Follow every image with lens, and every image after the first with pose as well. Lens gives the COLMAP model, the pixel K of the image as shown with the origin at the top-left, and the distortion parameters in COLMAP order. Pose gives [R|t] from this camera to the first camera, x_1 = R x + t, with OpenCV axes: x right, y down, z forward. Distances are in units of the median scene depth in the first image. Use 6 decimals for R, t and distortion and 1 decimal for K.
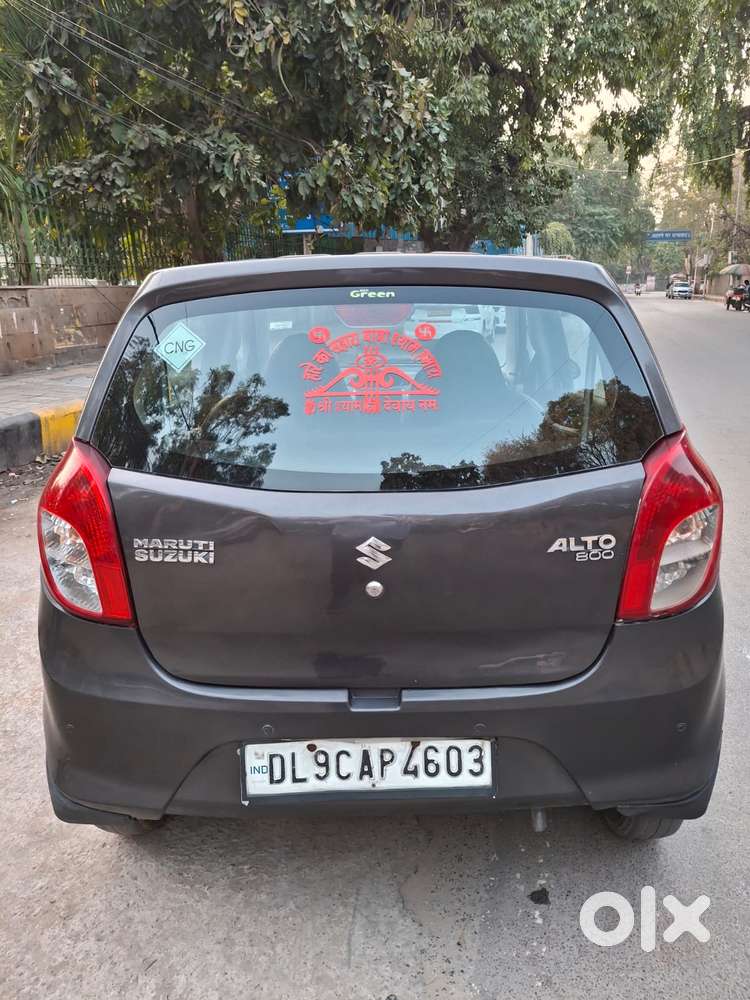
lens RADIAL K [[751.2, 0, 382.0], [0, 751.2, 463.1], [0, 0, 1]] dist [-0.004164, -0.011011]
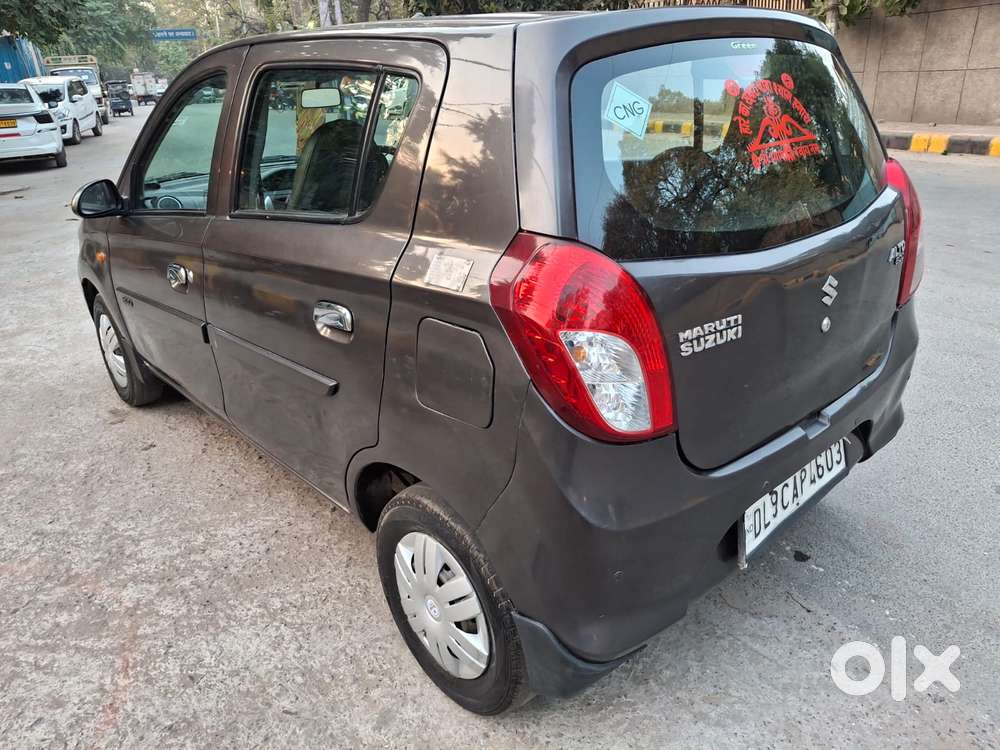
lens RADIAL K [[751.2, 0, 479.5], [0, 751.2, 357.8], [0, 0, 1]] dist [-0.004164, -0.011011]
pose [[0.742944, -0.255786, 0.618553, -0.925500], [0.185354, 0.966585, 0.177077, -0.060764], [-0.643178, -0.016907, 0.765530, 0.425050]]
